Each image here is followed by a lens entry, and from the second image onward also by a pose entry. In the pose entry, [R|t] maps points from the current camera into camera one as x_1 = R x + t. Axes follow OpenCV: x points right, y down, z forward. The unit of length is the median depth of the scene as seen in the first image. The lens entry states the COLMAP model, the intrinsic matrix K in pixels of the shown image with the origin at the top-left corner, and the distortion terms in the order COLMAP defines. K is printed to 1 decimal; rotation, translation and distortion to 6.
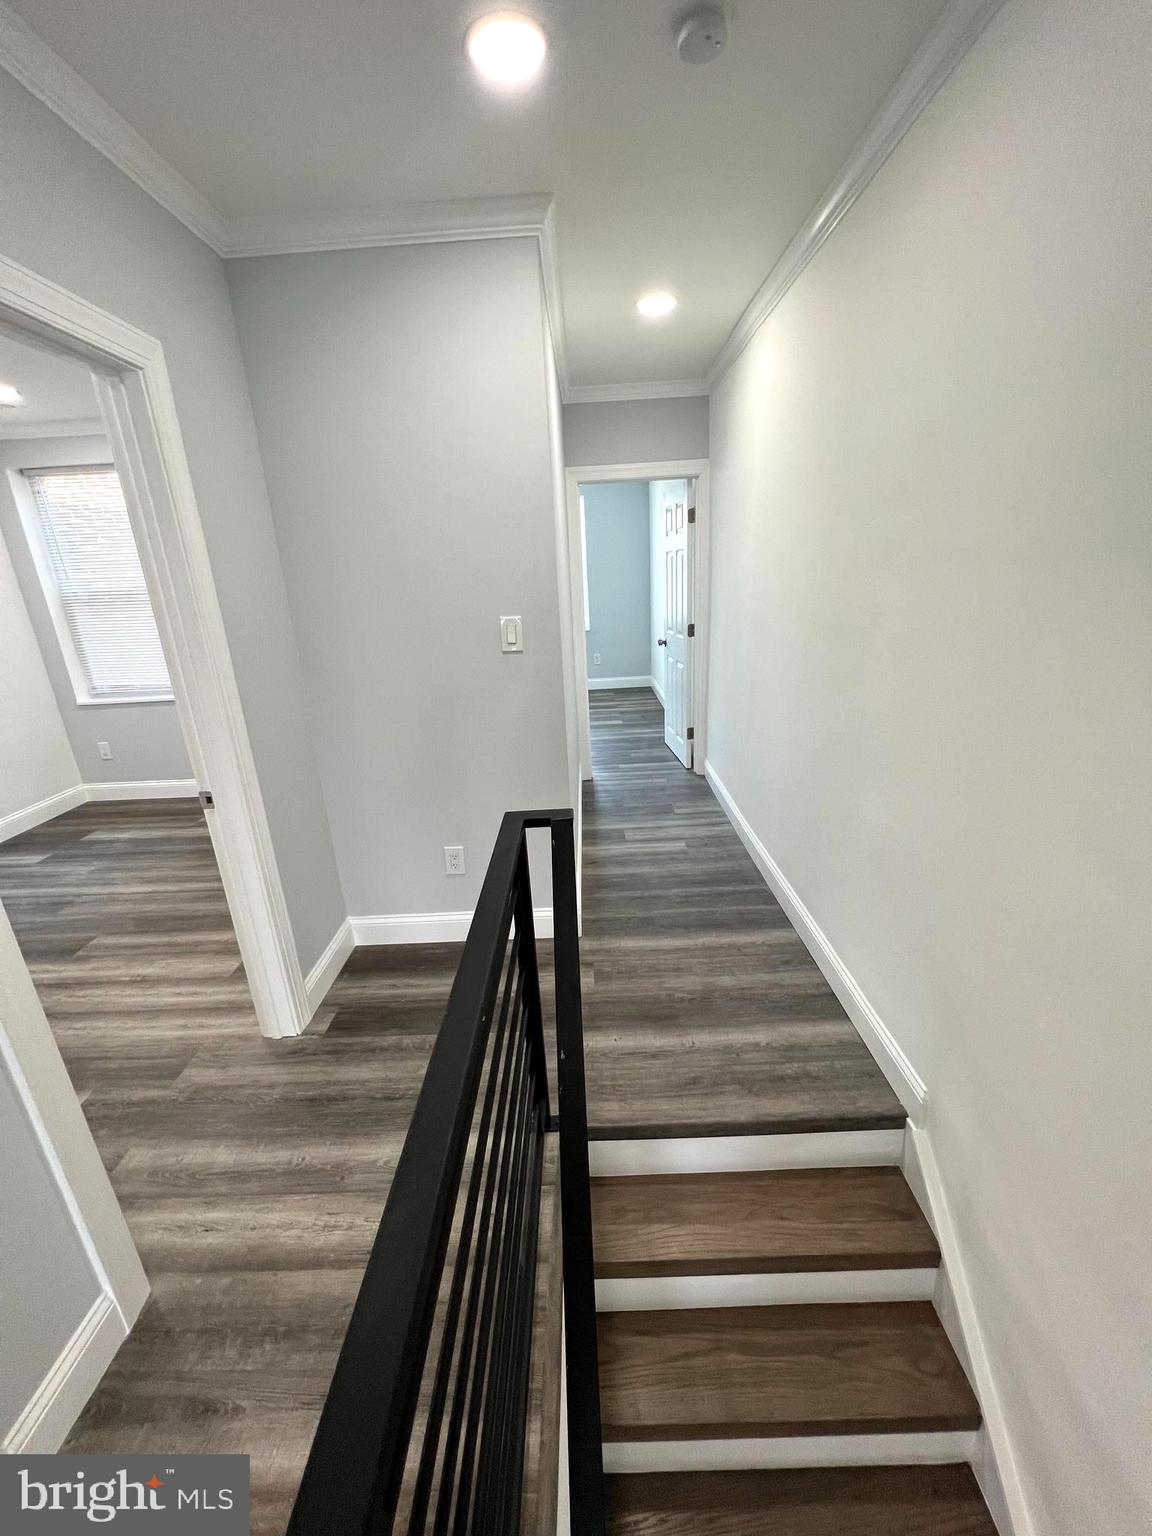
lens RADIAL K [[617.7, 0, 571.2], [0, 617.7, 768.3], [0, 0, 1]] dist [-0.003036, 0.000098]
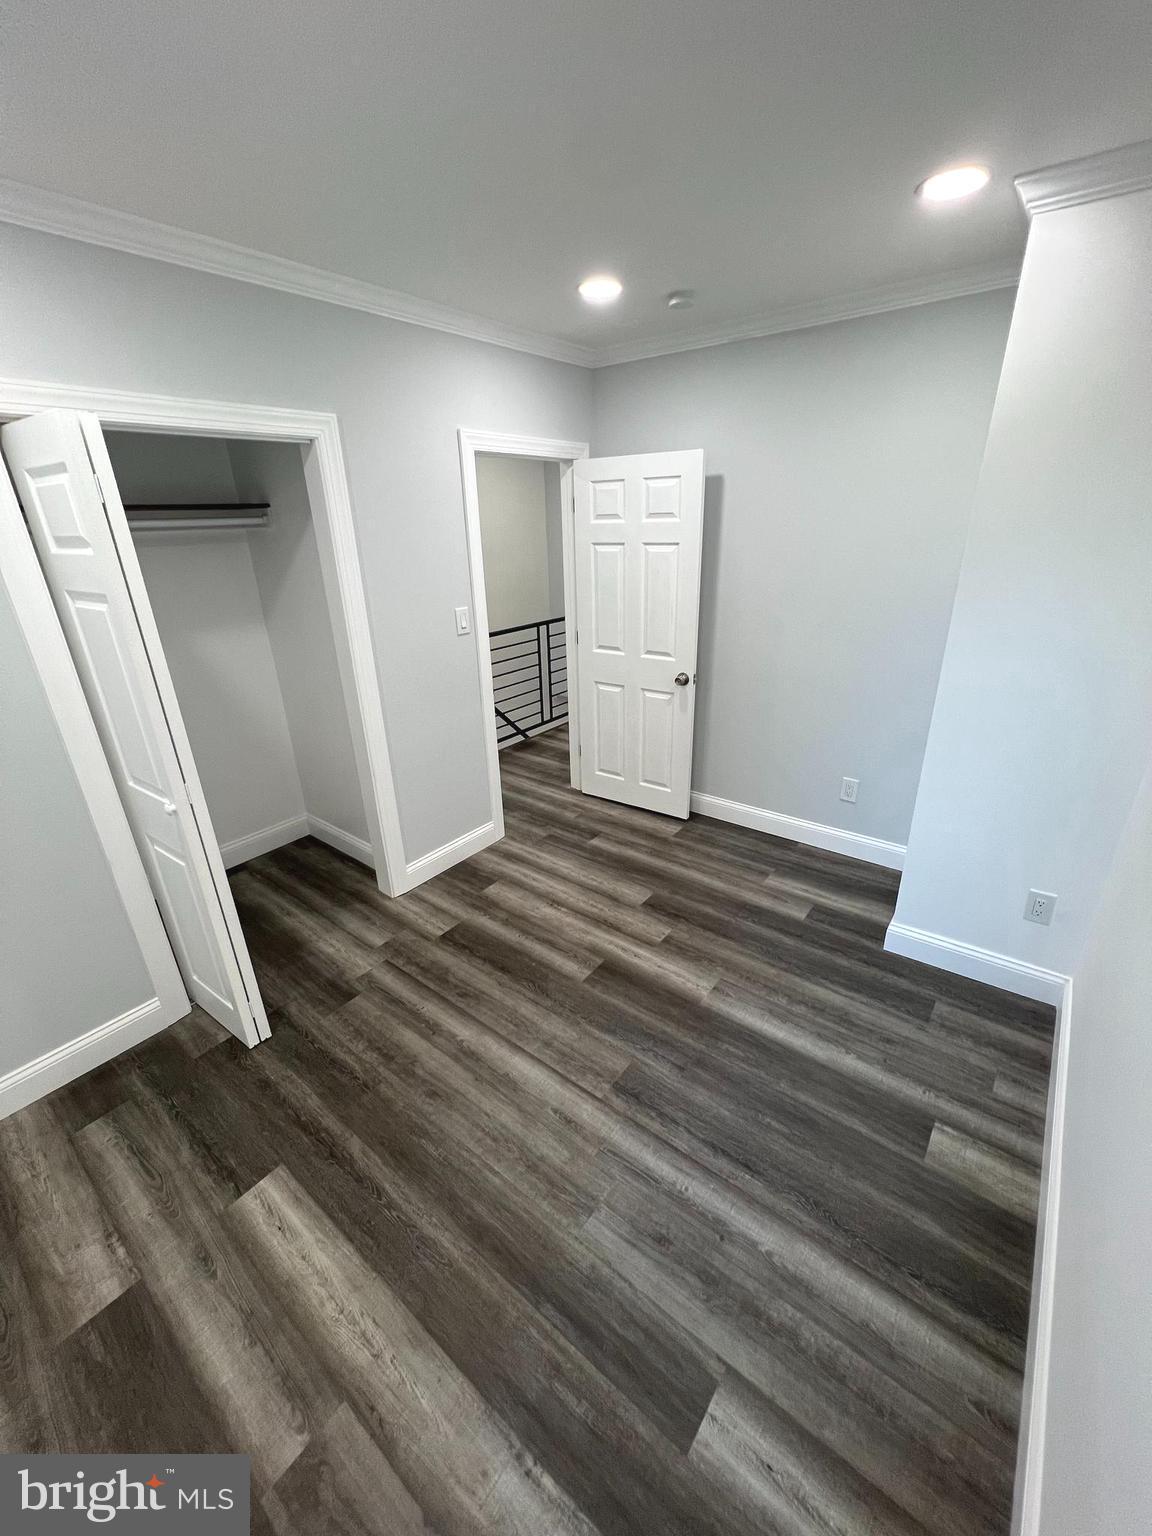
lens RADIAL K [[613.9, 0, 578.5], [0, 613.9, 767.4], [0, 0, 1]] dist [-0.003490, 0.000259]
pose [[-0.792052, -0.158274, 0.589579, -0.953737], [0.255817, 0.790853, 0.555976, -0.353415], [-0.554266, 0.591186, -0.585907, 1.035333]]
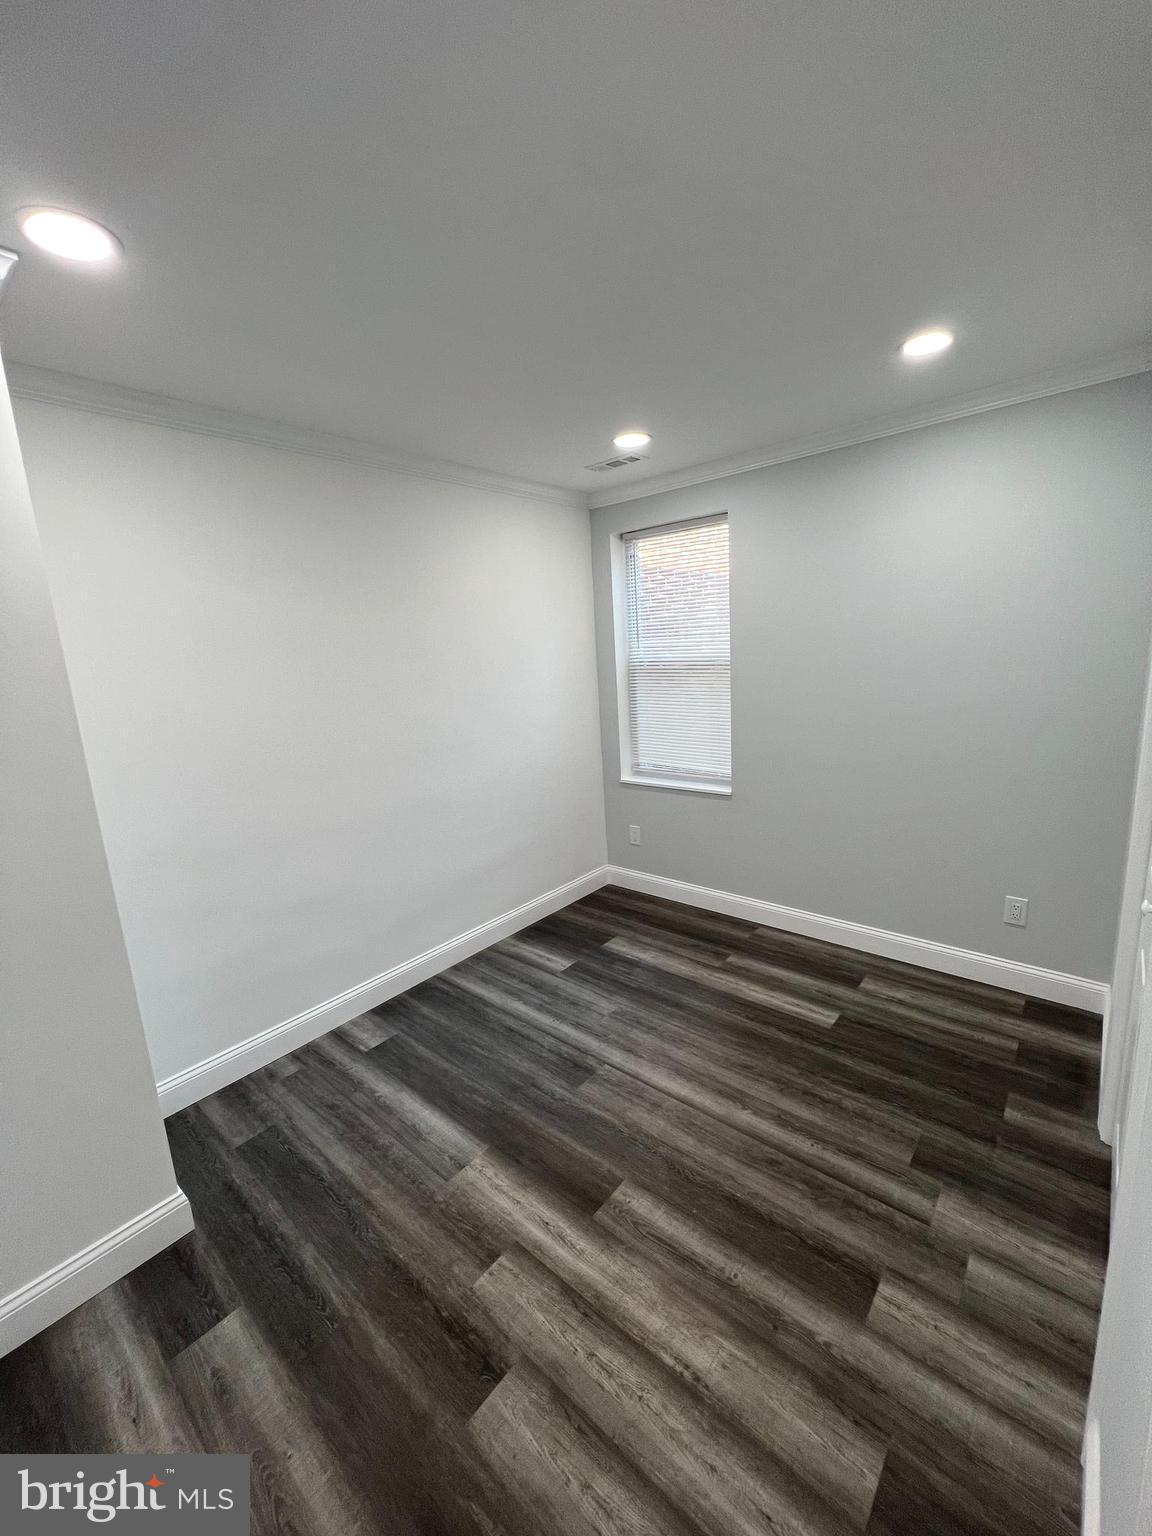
lens RADIAL K [[613.9, 0, 578.5], [0, 613.9, 767.4], [0, 0, 1]] dist [-0.003490, 0.000259]
pose [[0.771970, 0.133144, -0.621559, -0.348324], [-0.183261, 0.982916, -0.017058, -0.117875], [0.608669, 0.127075, 0.783182, 0.300265]]
